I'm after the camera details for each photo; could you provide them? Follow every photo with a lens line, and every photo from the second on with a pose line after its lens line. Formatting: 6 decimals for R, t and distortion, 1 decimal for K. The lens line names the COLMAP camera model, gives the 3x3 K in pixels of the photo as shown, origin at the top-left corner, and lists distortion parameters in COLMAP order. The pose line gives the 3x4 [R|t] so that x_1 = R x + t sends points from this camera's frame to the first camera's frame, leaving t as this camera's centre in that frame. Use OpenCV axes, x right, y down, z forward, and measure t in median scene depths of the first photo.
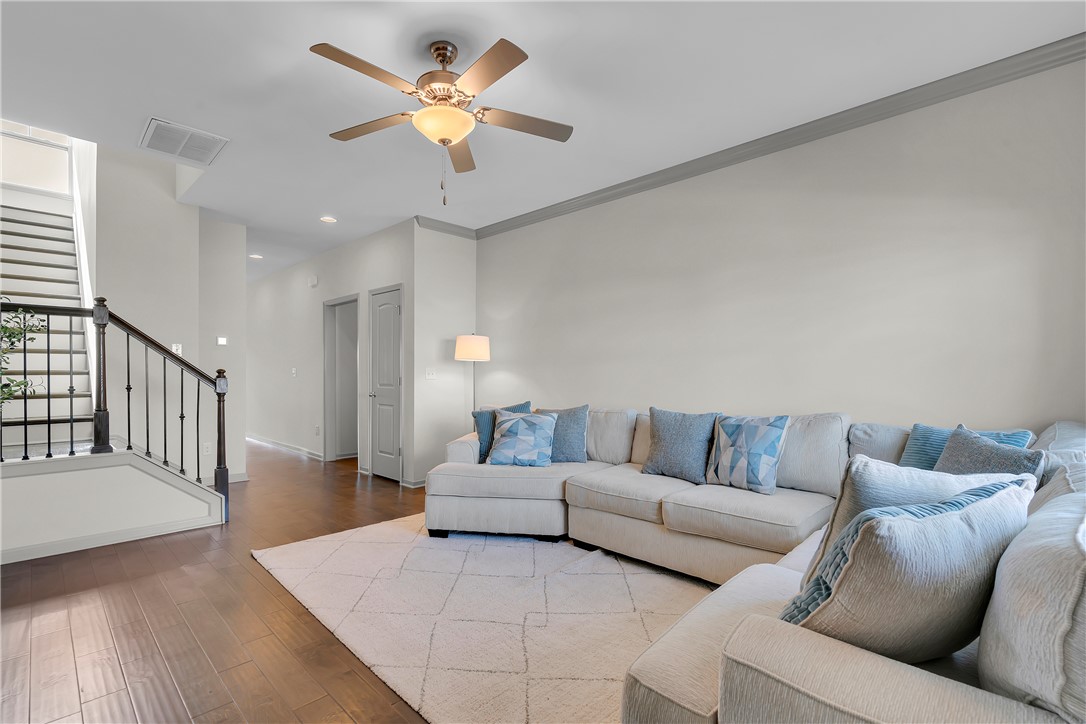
lens RADIAL K [[499.8, 0, 535.8], [0, 499.8, 356.9], [0, 0, 1]] dist [0.000855, 0.001021]
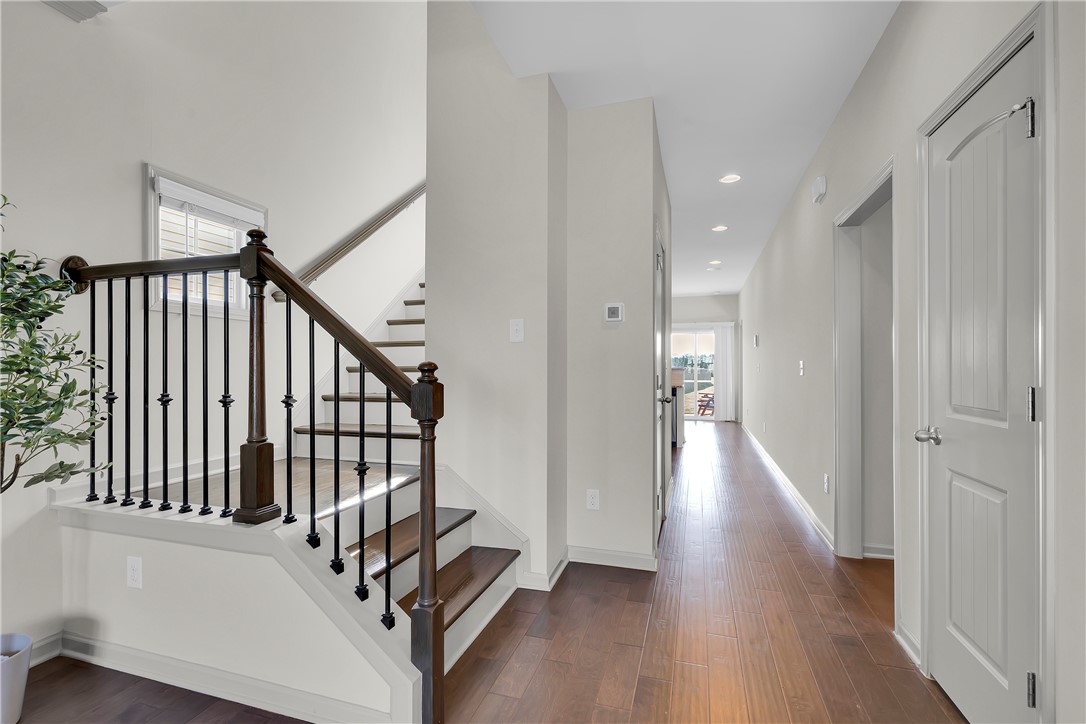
lens RADIAL K [[497.9, 0, 539.4], [0, 497.9, 351.2], [0, 0, 1]] dist [-0.007777, 0.000201]
pose [[0.453133, -0.012085, -0.891361, -0.219352], [0.024781, 0.999692, -0.000956, 0.017803], [0.891098, -0.021656, 0.453293, 0.909423]]
